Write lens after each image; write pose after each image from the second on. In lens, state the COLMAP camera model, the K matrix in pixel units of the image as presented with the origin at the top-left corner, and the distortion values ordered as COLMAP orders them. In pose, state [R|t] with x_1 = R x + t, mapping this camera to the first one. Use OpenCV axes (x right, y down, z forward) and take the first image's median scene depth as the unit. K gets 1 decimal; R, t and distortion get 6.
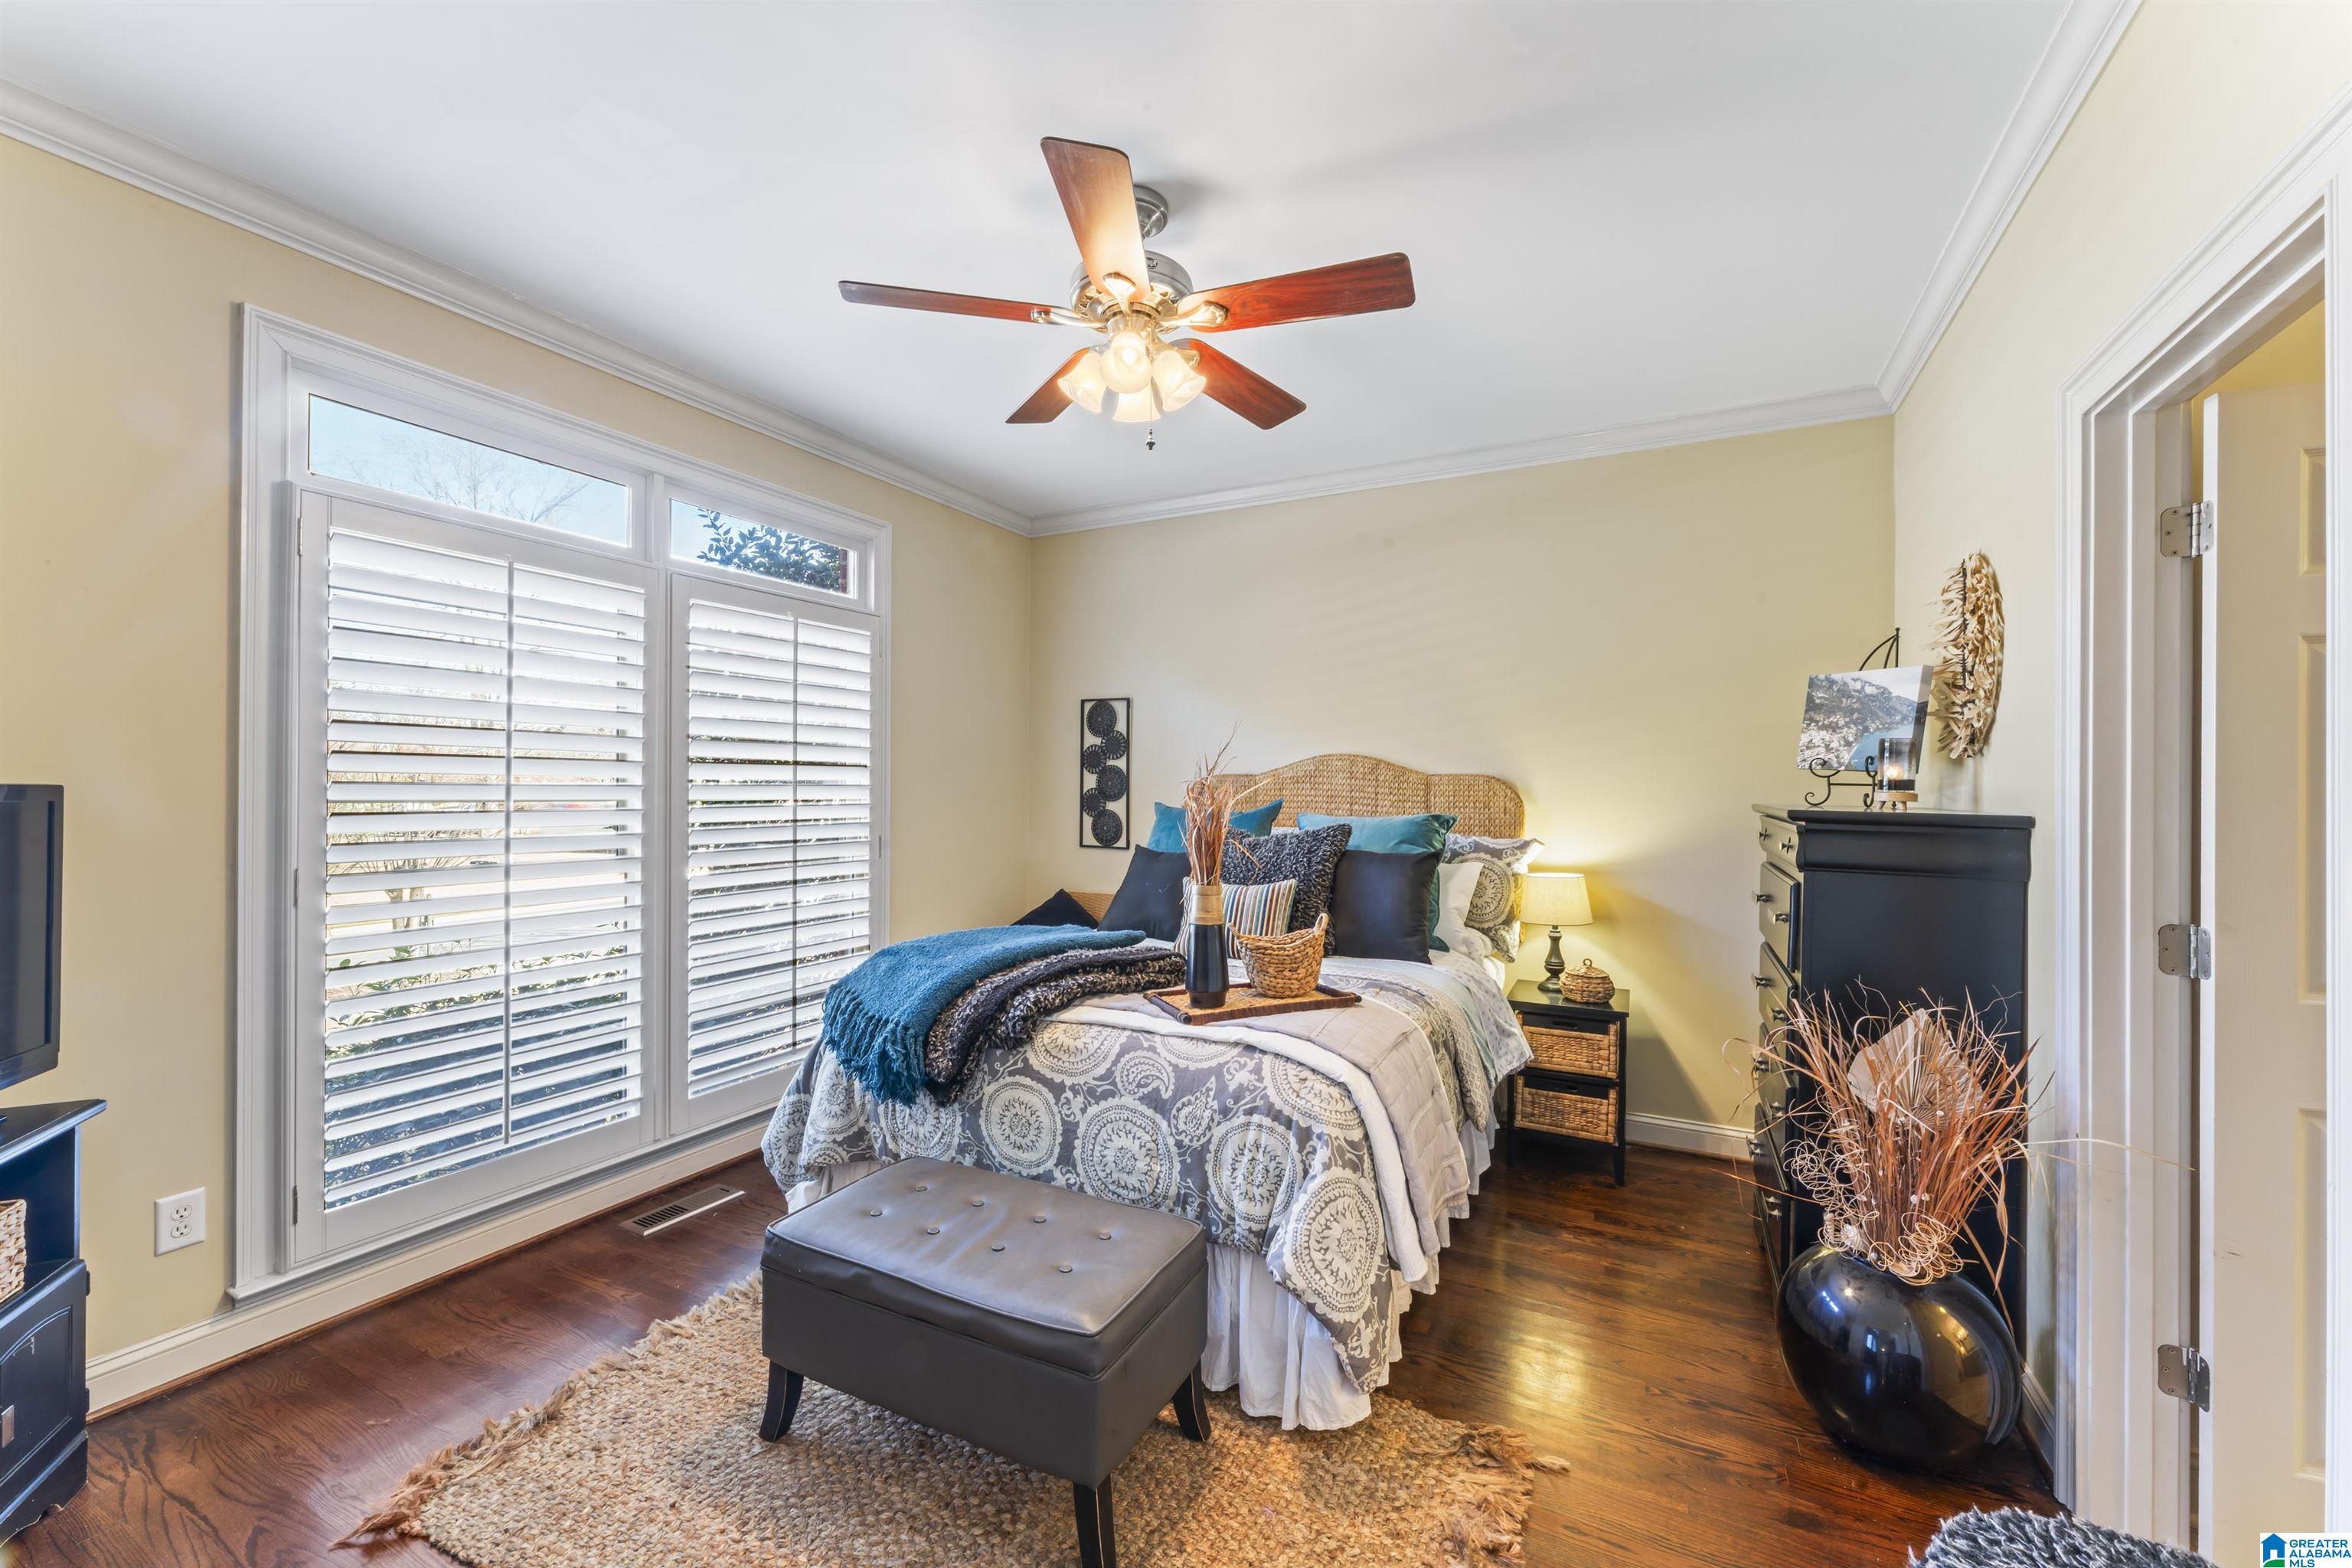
lens RADIAL K [[948.3, 0, 1170.5], [0, 948.3, 785.3], [0, 0, 1]] dist [0.001950, 0.000690]
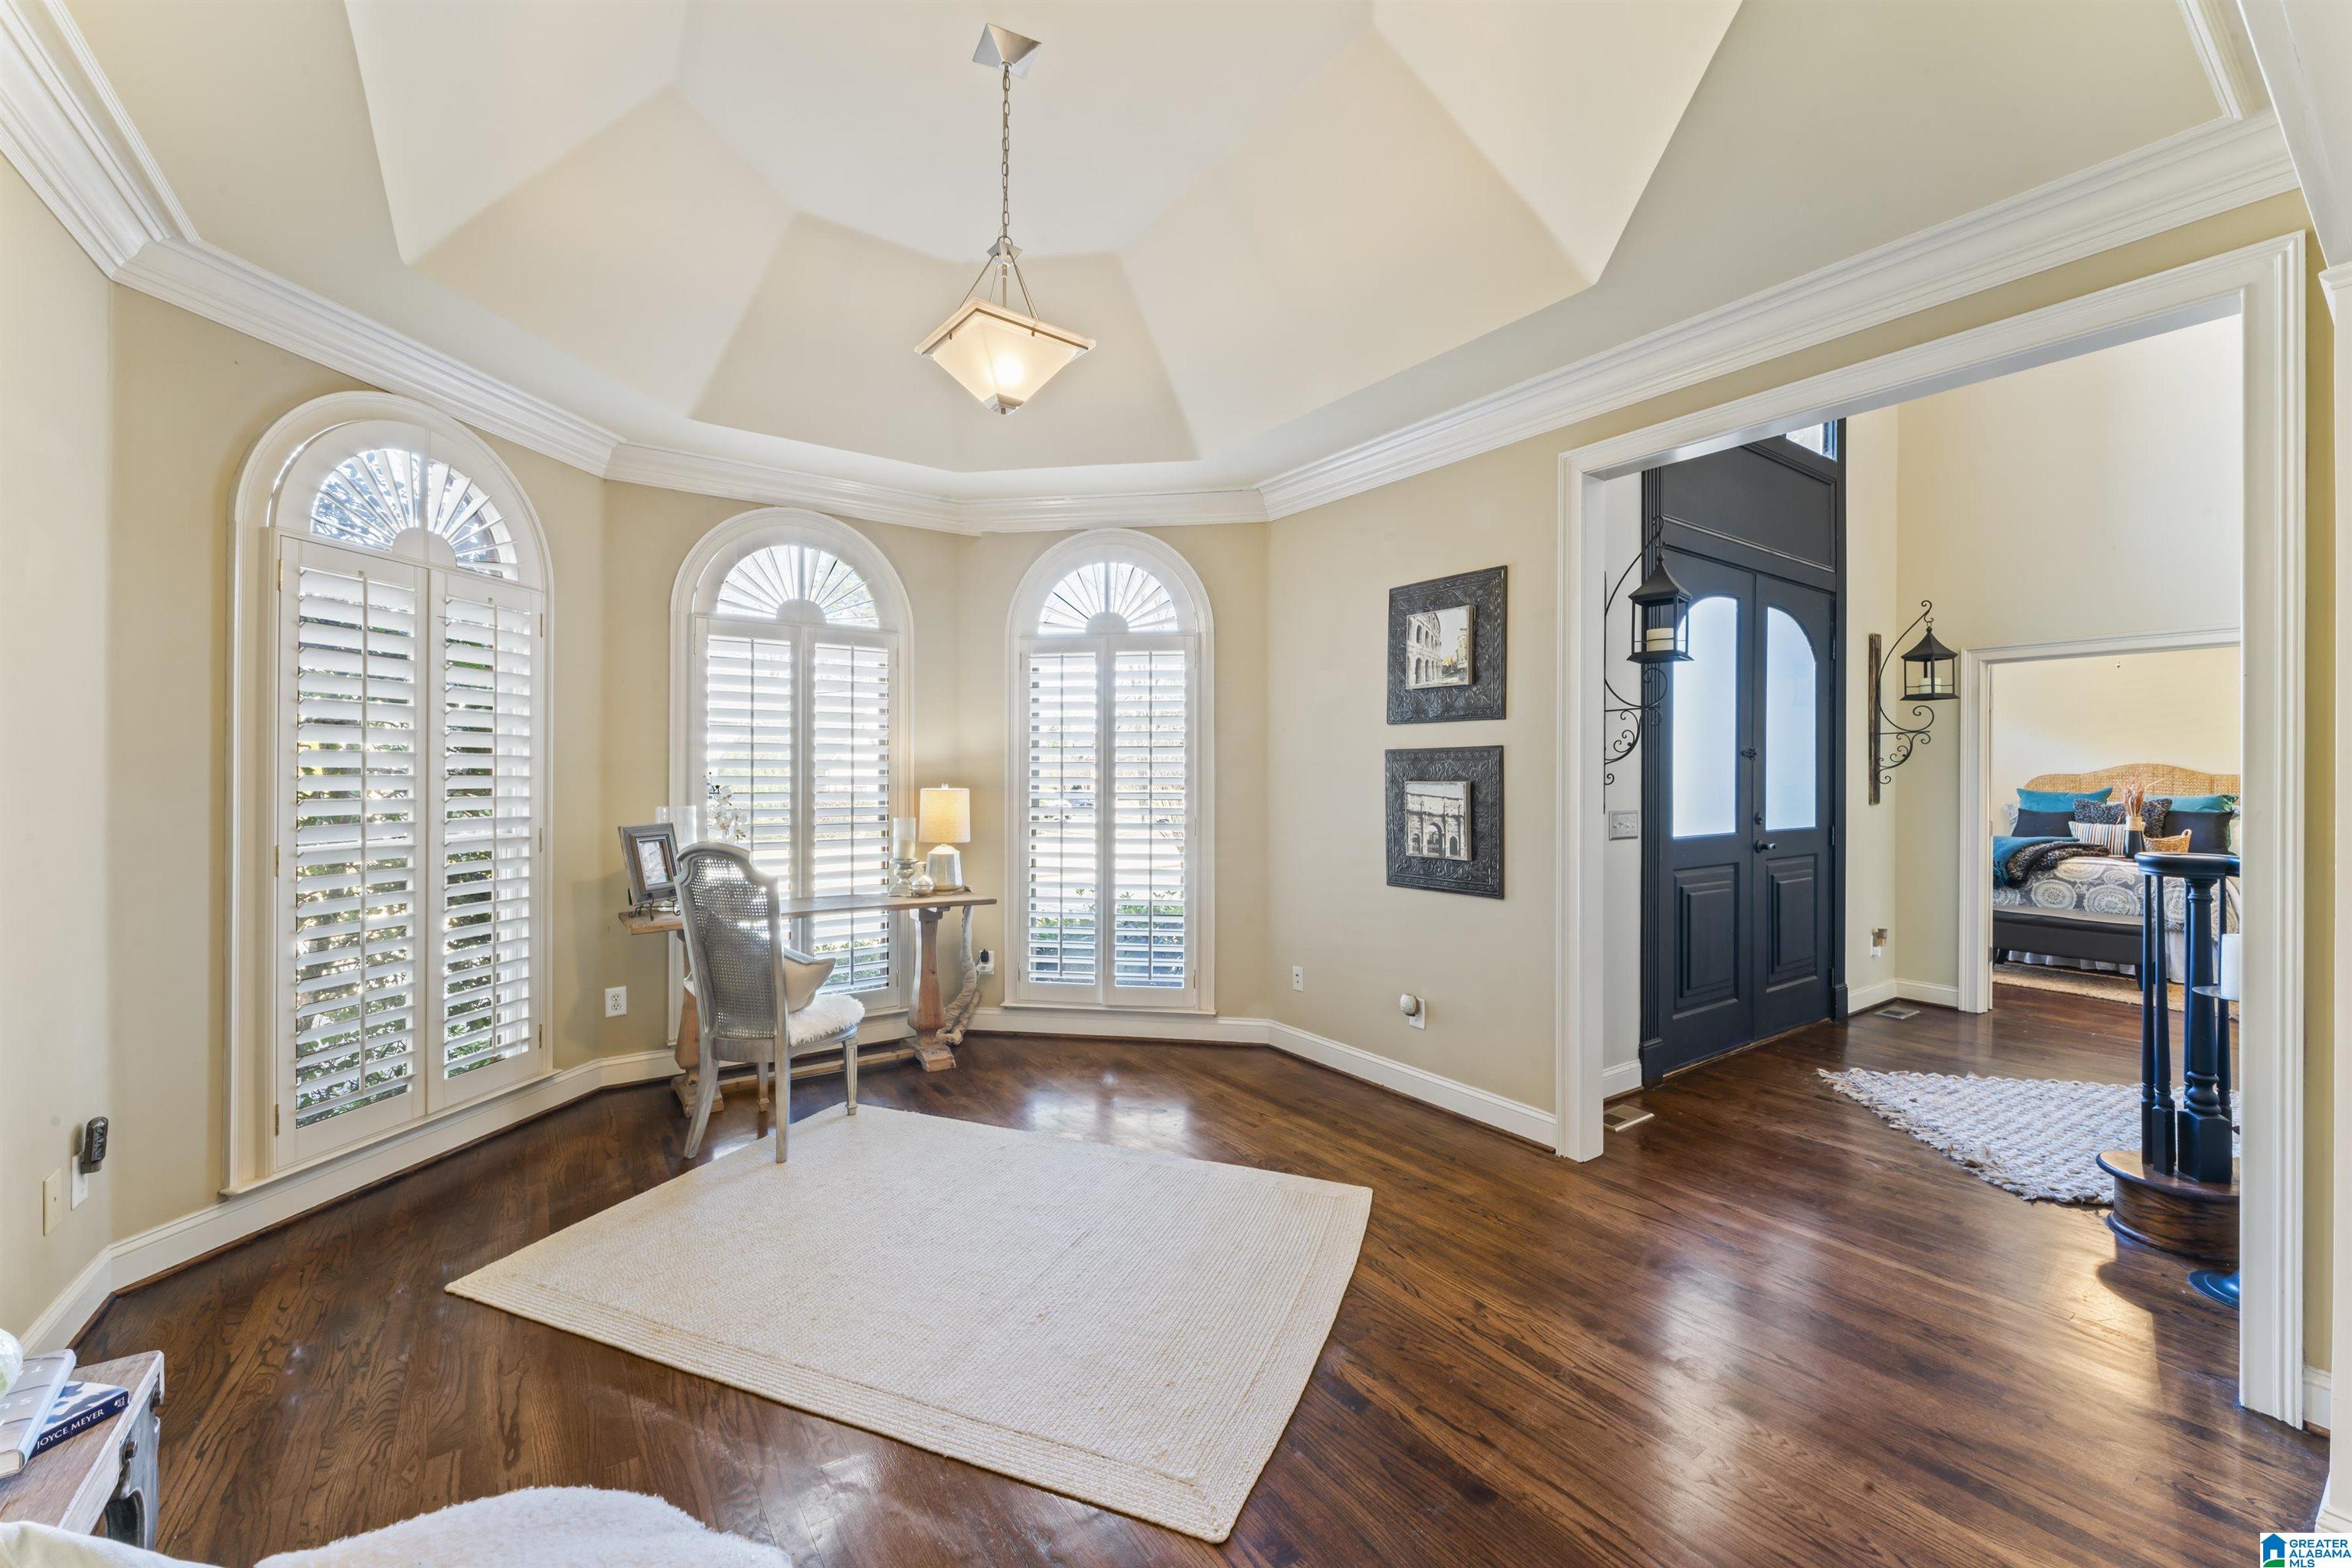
lens RADIAL K [[948.3, 0, 1189.5], [0, 948.3, 779.1], [0, 0, 1]] dist [0.001950, 0.000690]
pose [[0.896443, 0.000381, -0.443160, -1.089809], [-0.001374, 0.999997, -0.001921, 0.006301], [0.443158, 0.002331, 0.896441, -2.448500]]
